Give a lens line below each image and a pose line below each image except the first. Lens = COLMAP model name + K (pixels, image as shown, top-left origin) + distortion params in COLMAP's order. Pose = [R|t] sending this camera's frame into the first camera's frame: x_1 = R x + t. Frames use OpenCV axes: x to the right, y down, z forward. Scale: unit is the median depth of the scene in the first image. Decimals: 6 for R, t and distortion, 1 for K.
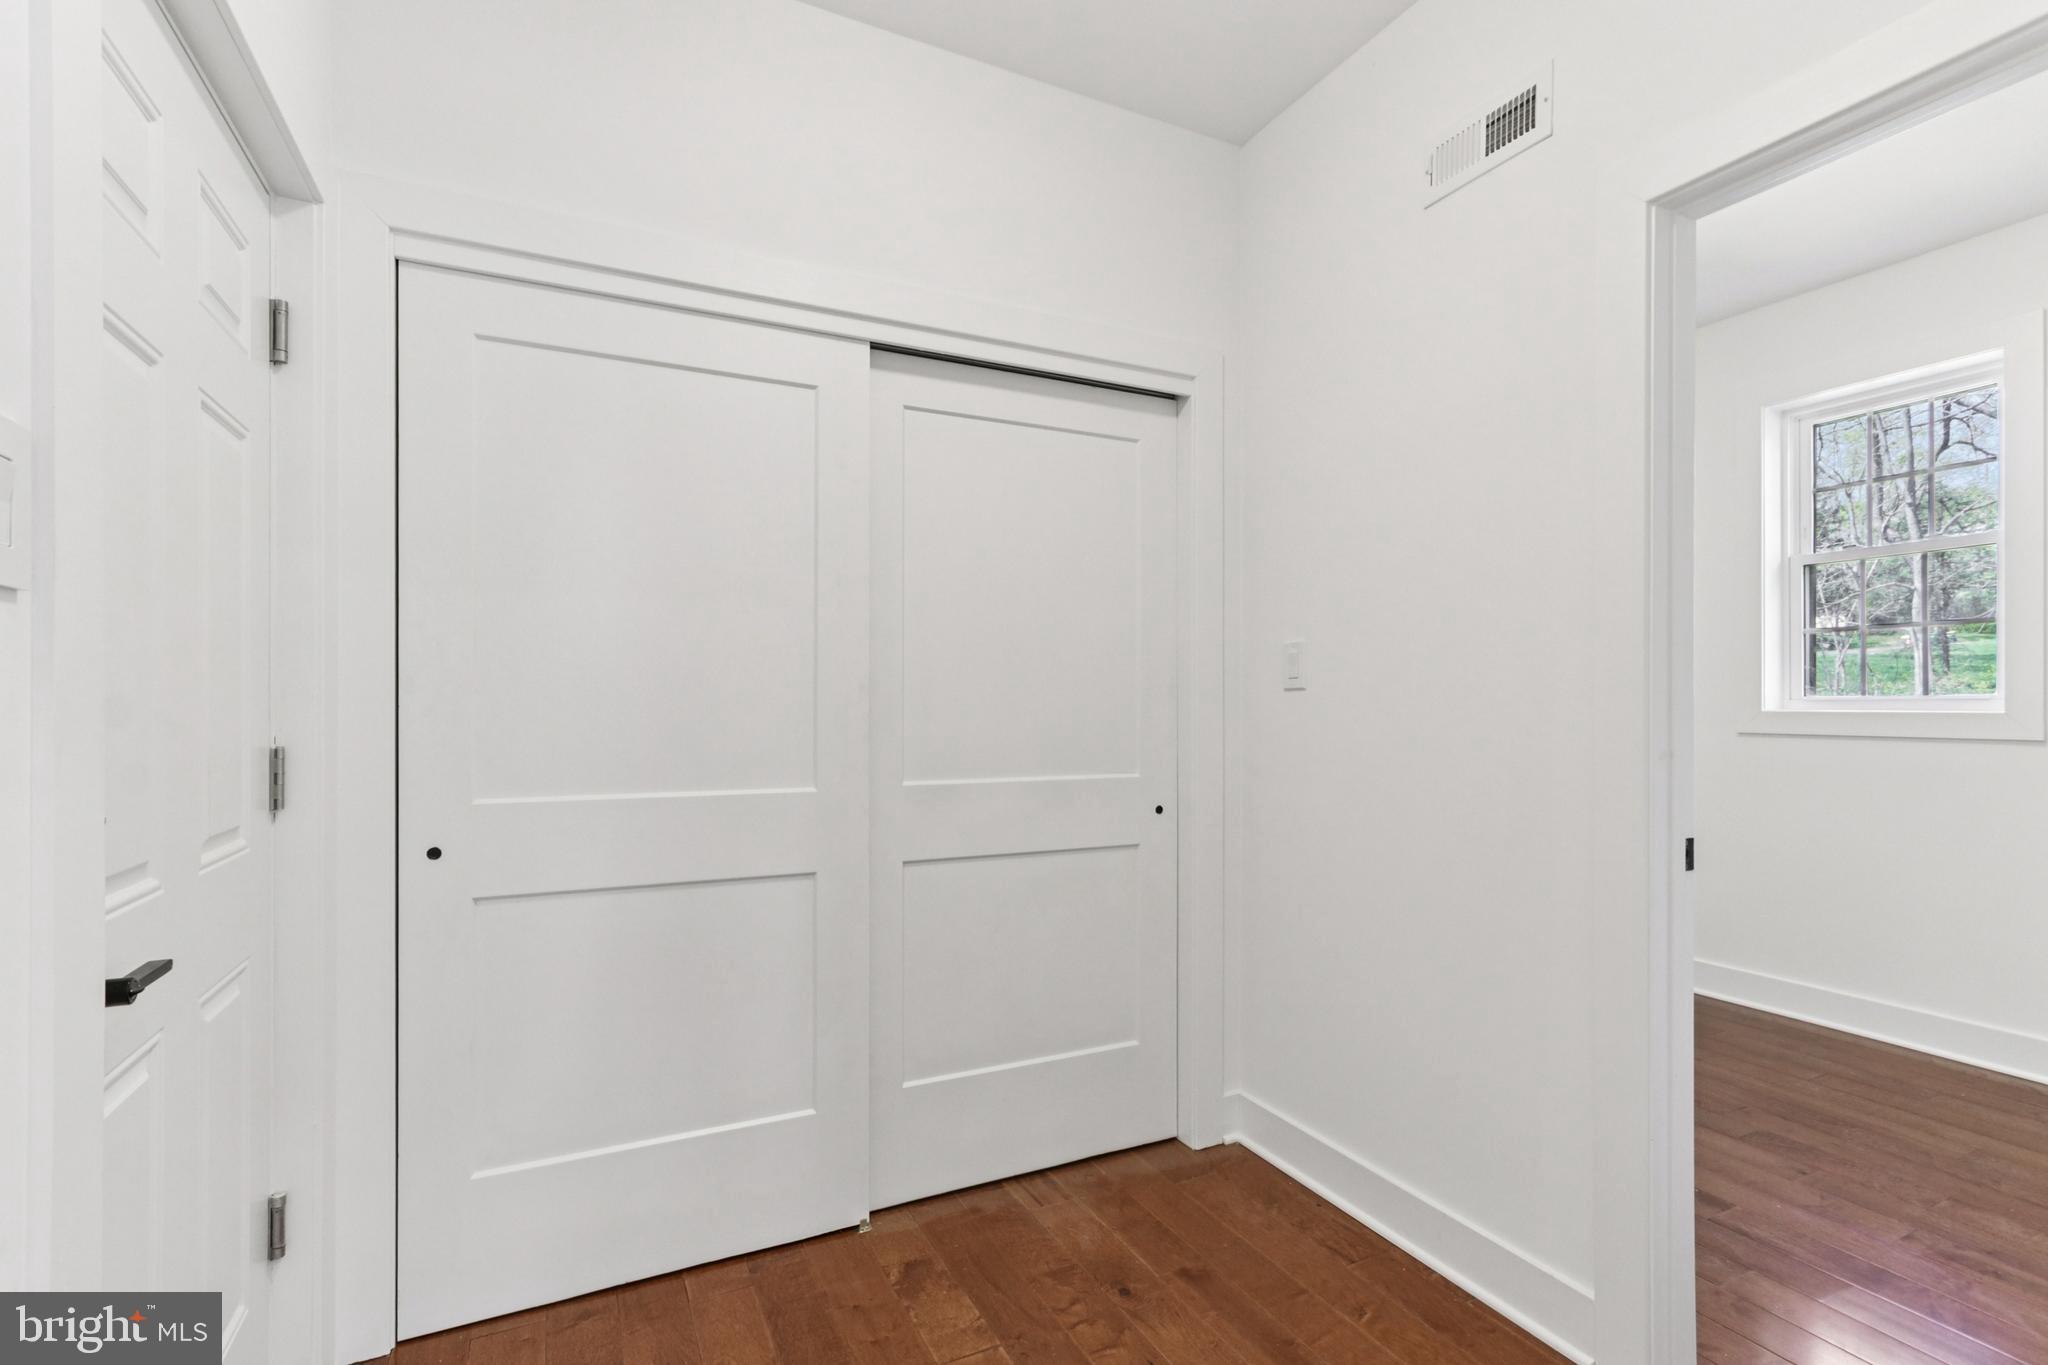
lens RADIAL K [[953.3, 0, 1019.1], [0, 953.3, 688.5], [0, 0, 1]] dist [-0.000962, 0.001094]
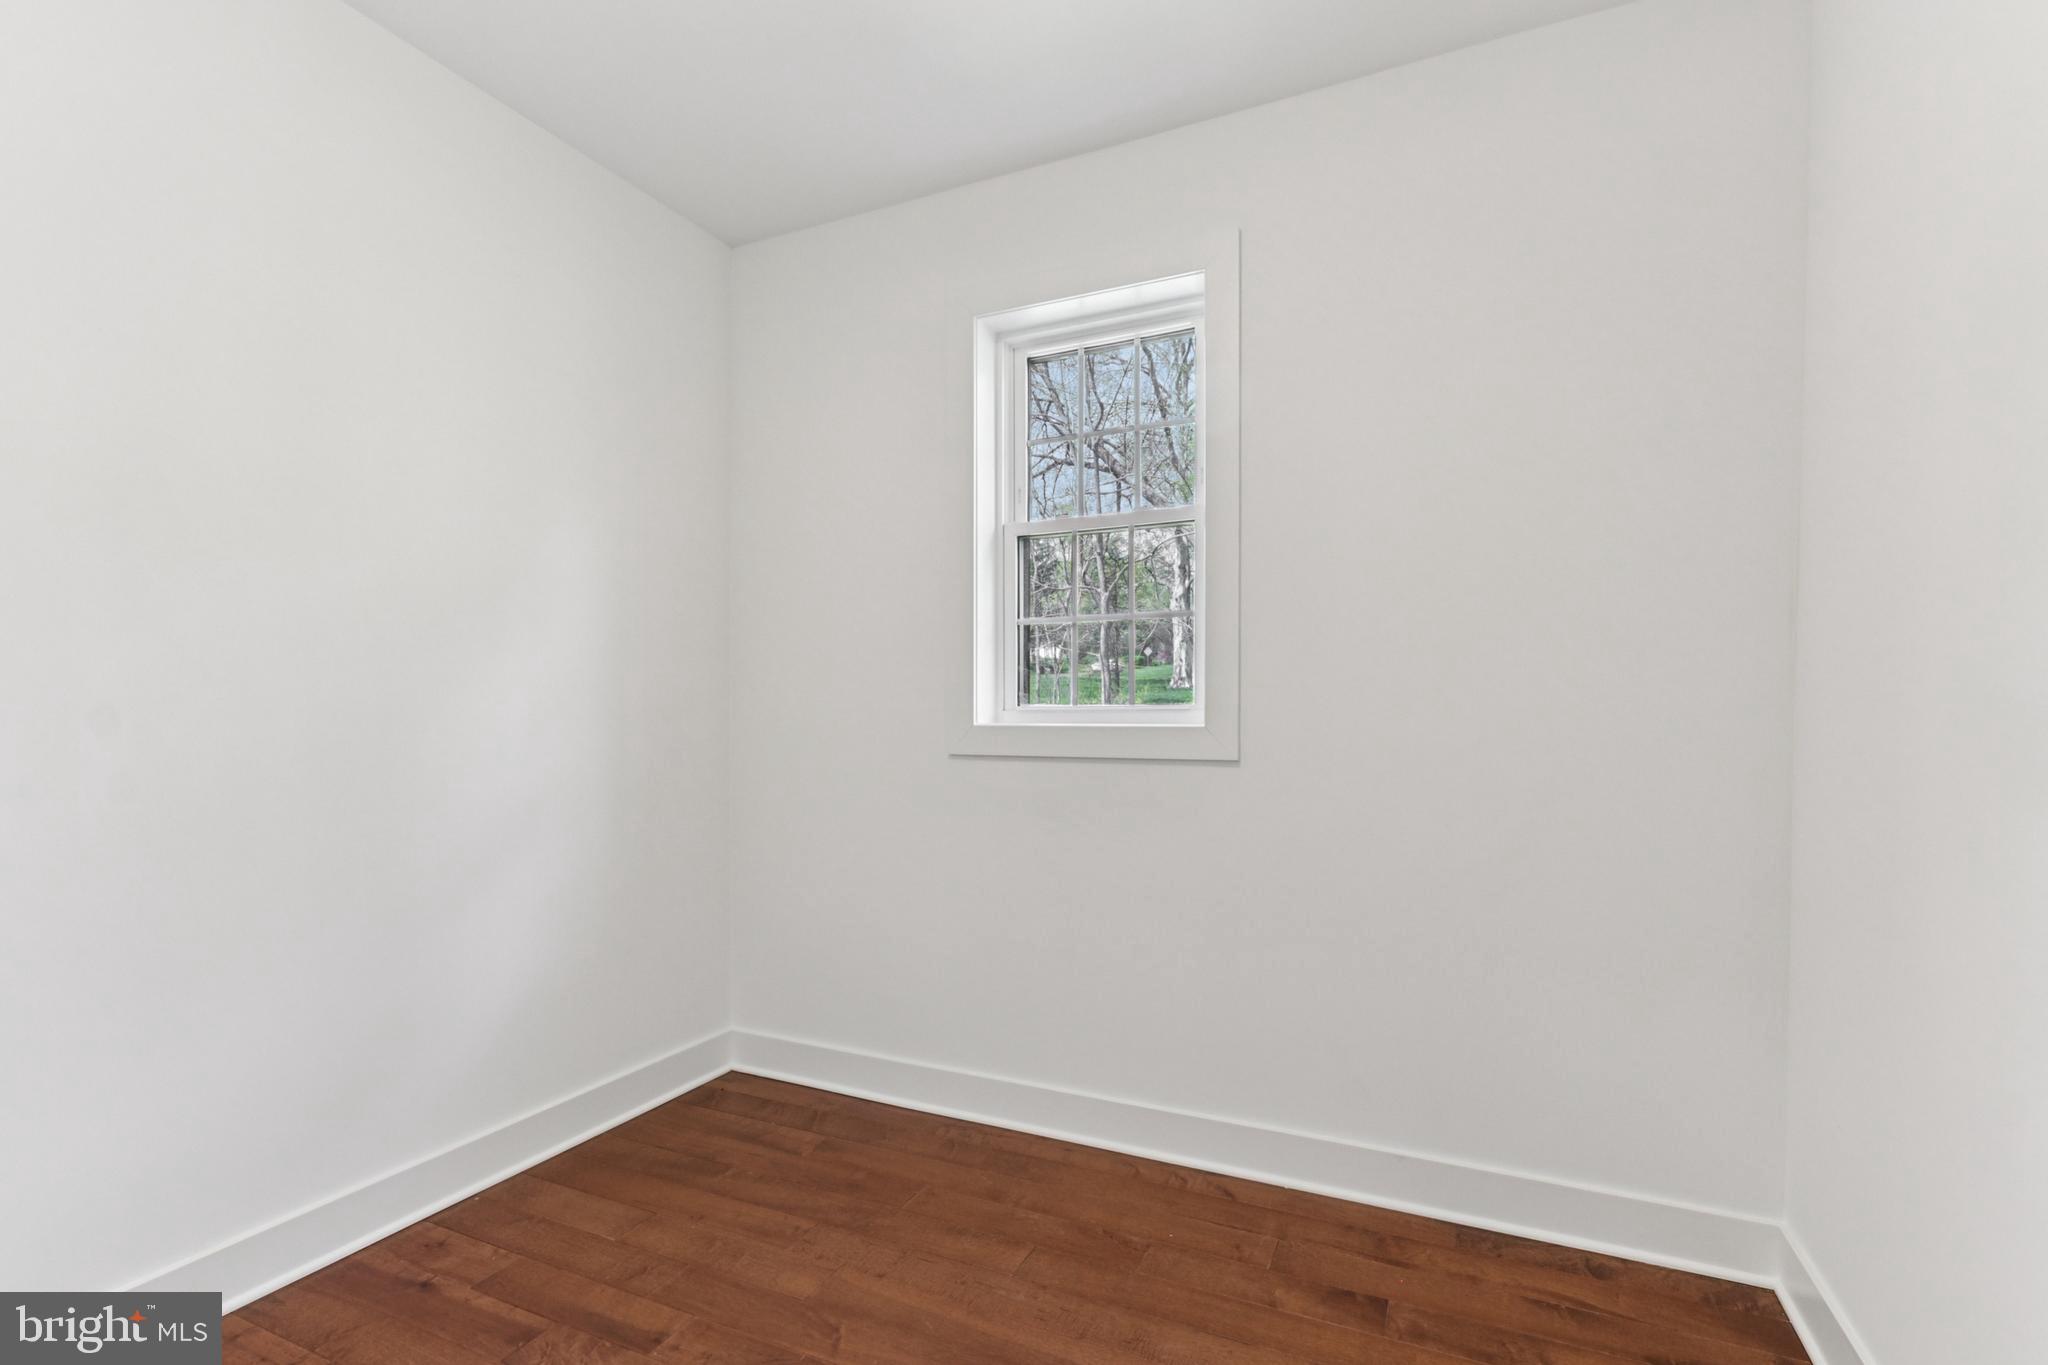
lens RADIAL K [[953.3, 0, 1022.4], [0, 953.3, 690.3], [0, 0, 1]] dist [-0.000962, 0.001094]
pose [[0.781018, 0.012273, 0.624388, 0.344485], [-0.003658, 0.999880, -0.015078, 0.007212], [-0.624498, 0.009492, 0.780969, 0.394468]]
